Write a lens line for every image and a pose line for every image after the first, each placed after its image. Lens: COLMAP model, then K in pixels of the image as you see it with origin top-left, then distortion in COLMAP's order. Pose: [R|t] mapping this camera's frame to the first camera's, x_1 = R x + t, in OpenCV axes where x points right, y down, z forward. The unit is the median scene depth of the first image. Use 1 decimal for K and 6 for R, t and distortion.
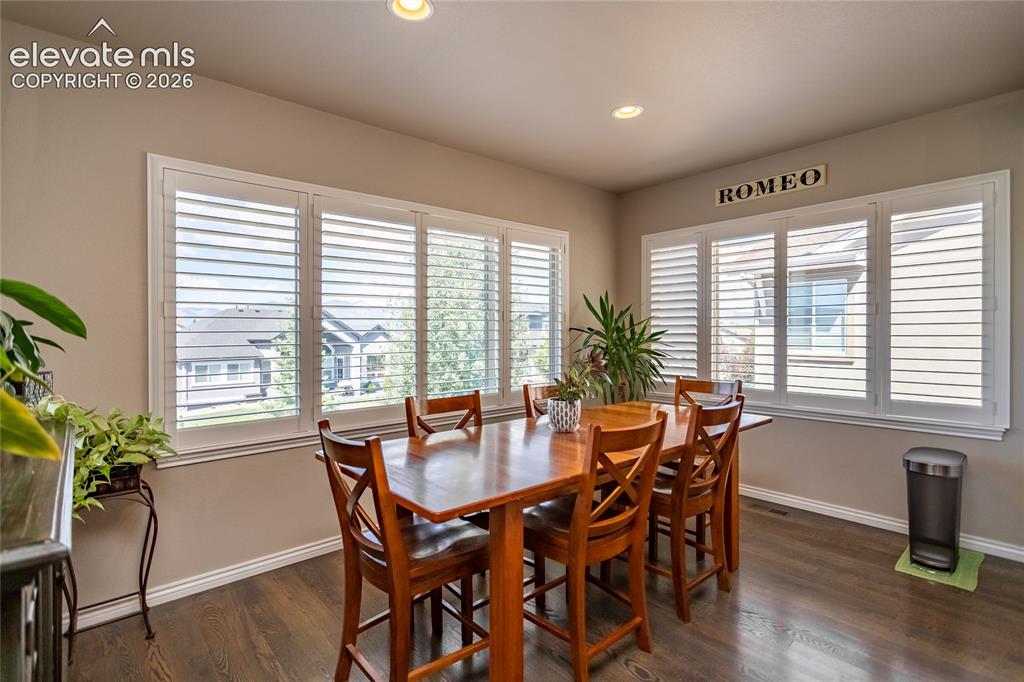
lens RADIAL K [[499.1, 0, 511.7], [0, 499.1, 332.7], [0, 0, 1]] dist [-0.001096, 0.002149]
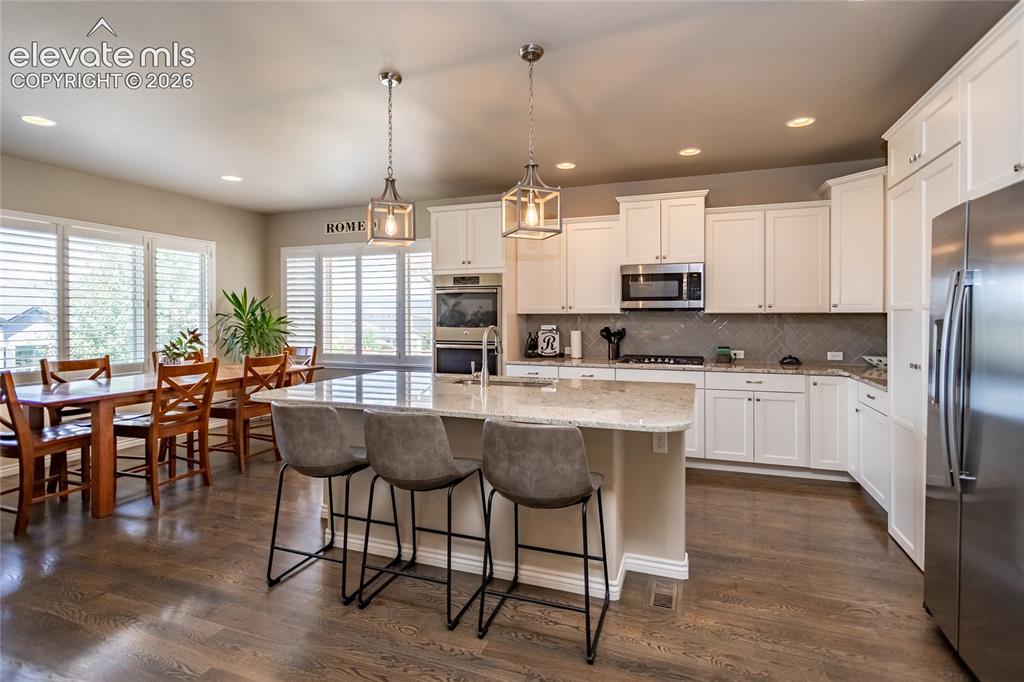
lens RADIAL K [[499.1, 0, 518.4], [0, 499.1, 319.1], [0, 0, 1]] dist [-0.001096, 0.002149]
pose [[0.874830, 0.004959, 0.484404, 0.257225], [-0.005208, 0.999986, -0.000833, 0.002873], [-0.484401, -0.001794, 0.874844, -0.818050]]
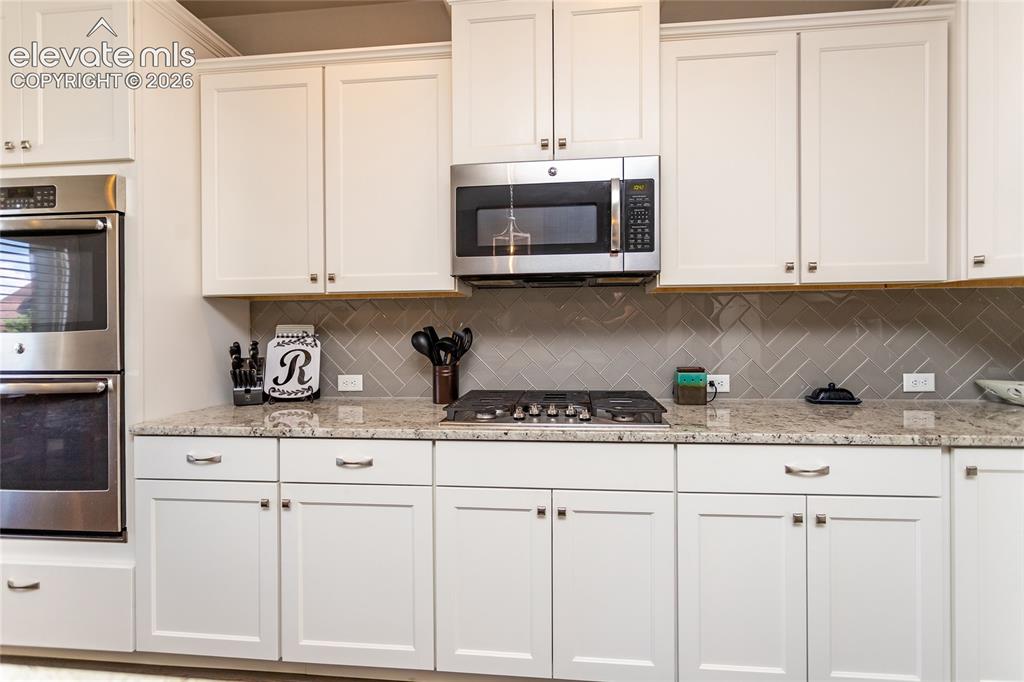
lens RADIAL K [[499.1, 0, 527.5], [0, 499.1, 325.9], [0, 0, 1]] dist [-0.001096, 0.002149]
pose [[0.719560, 0.001720, 0.694428, 0.899986], [0.006070, 0.999943, -0.008767, 0.030619], [-0.694404, 0.010524, 0.719508, -0.143189]]
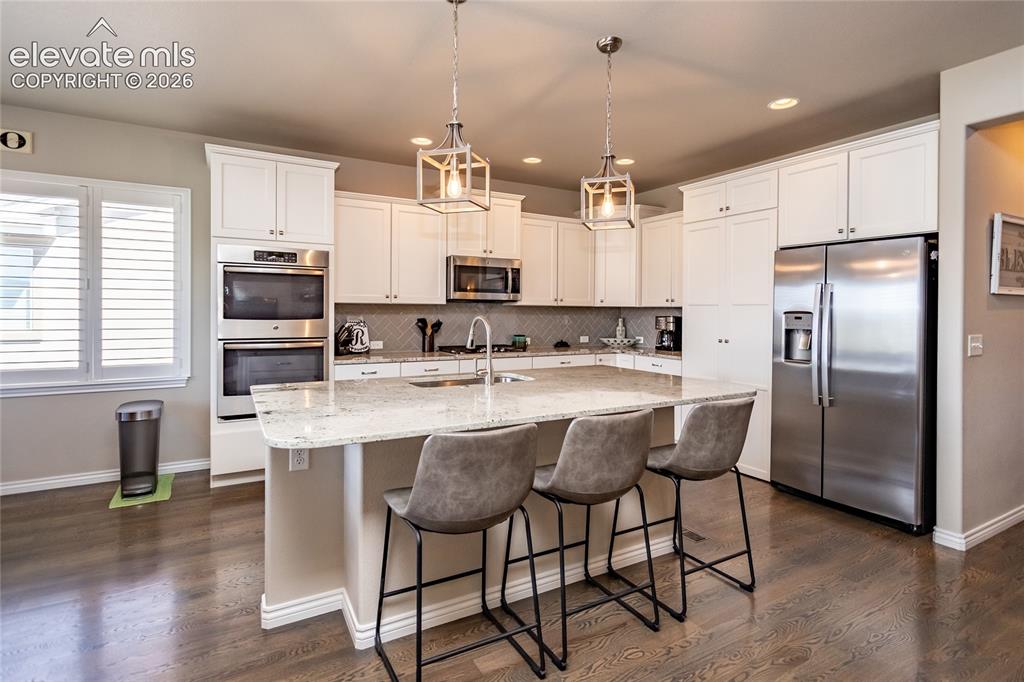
lens RADIAL K [[499.1, 0, 506.2], [0, 499.1, 318.8], [0, 0, 1]] dist [-0.001096, 0.002149]
pose [[0.207004, -0.003921, 0.978332, -0.160562], [-0.006585, 0.999964, 0.005401, 0.016602], [-0.978318, -0.007560, 0.206971, -0.129915]]
